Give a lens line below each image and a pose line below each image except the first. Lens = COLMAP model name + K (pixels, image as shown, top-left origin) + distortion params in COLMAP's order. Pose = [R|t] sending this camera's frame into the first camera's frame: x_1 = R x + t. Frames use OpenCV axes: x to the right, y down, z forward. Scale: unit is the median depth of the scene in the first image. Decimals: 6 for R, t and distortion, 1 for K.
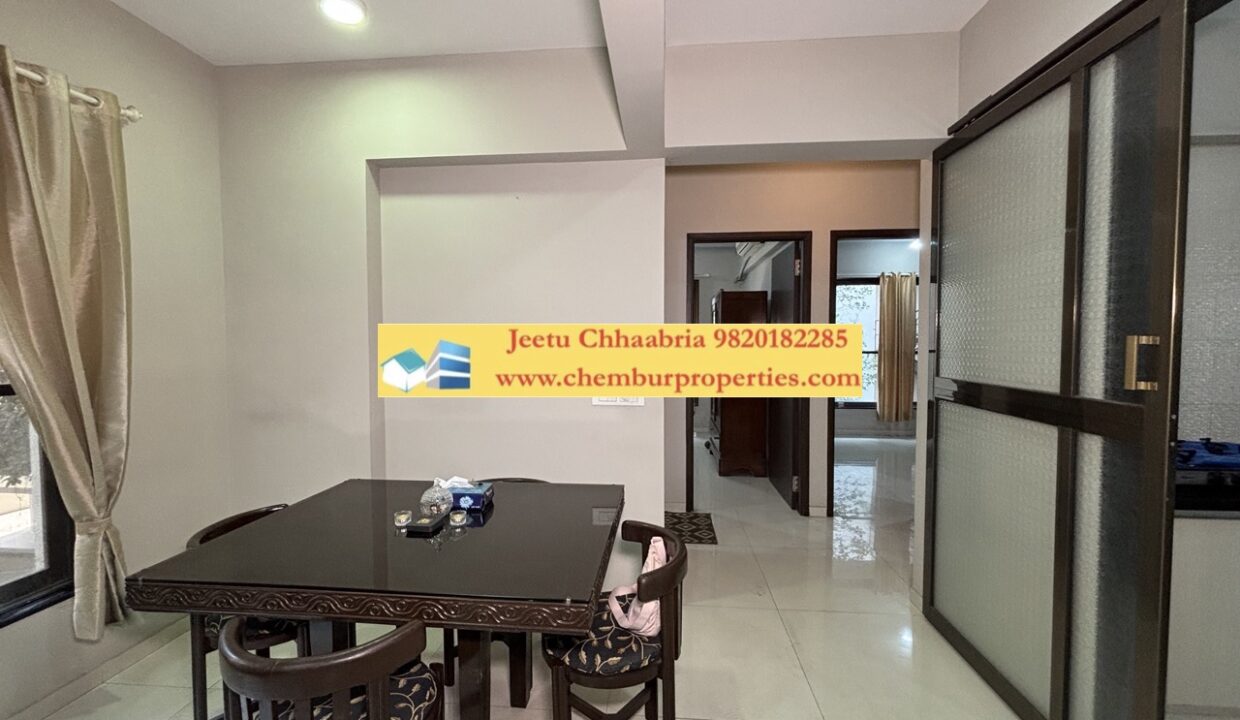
lens RADIAL K [[486.6, 0, 620.0], [0, 486.6, 360.0], [0, 0, 1]] dist [0.000145, 0.000001]
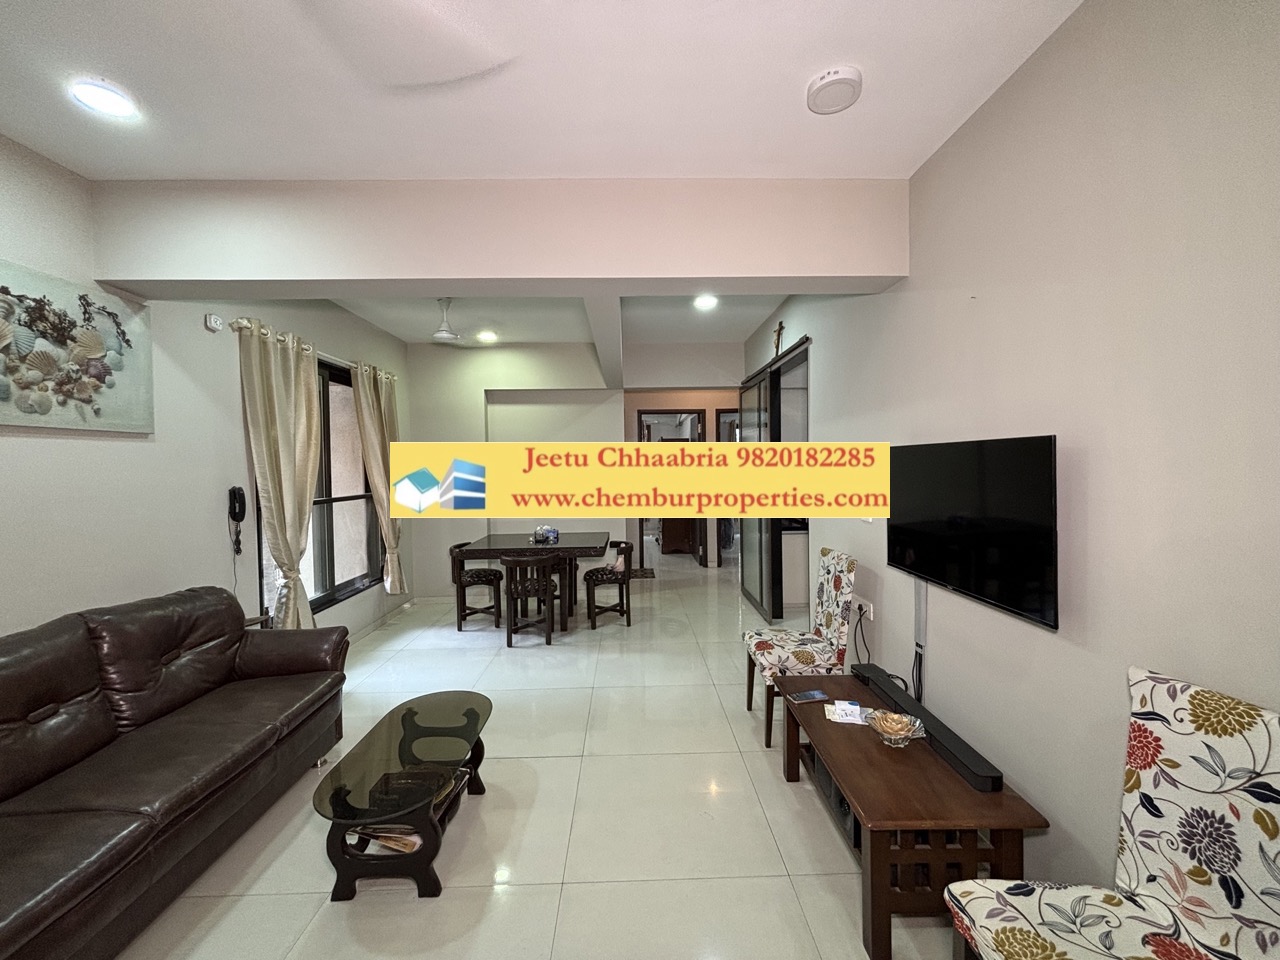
lens RADIAL K [[520.8, 0, 638.7], [0, 520.8, 483.3], [0, 0, 1]] dist [-0.002015, -0.000695]
pose [[0.993772, -0.017464, 0.110052, -0.103953], [0.017517, 0.999846, 0.000486, 0.008224], [-0.110043, 0.001445, 0.993926, -1.323005]]
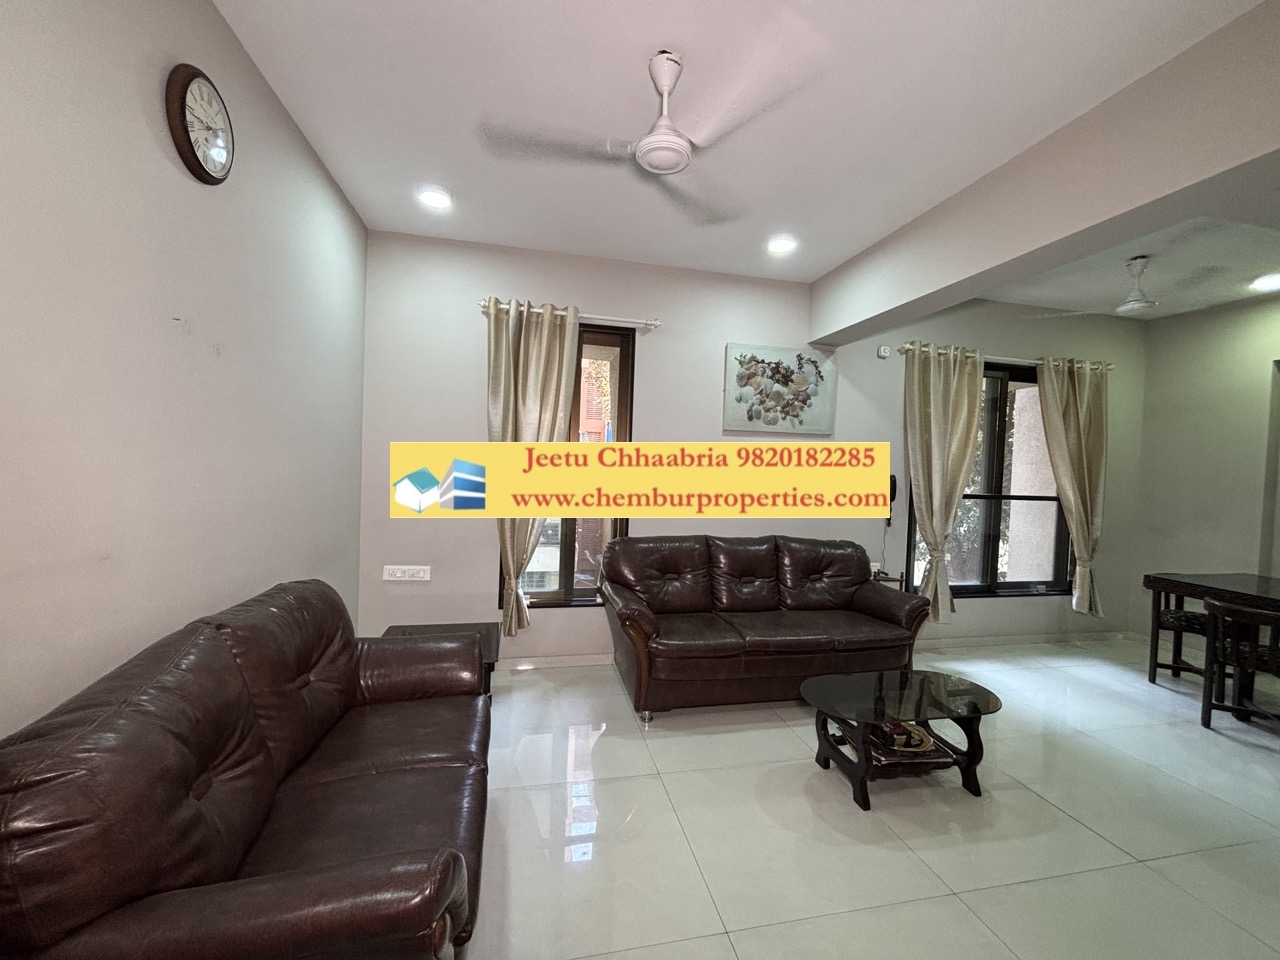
lens RADIAL K [[524.6, 0, 640.7], [0, 524.6, 491.5], [0, 0, 1]] dist [-0.000310, -0.000152]
pose [[0.292489, 0.063588, -0.954152, 0.429009], [-0.070872, 0.996484, 0.044683, 0.036337], [0.953639, 0.054554, 0.295967, -1.207746]]
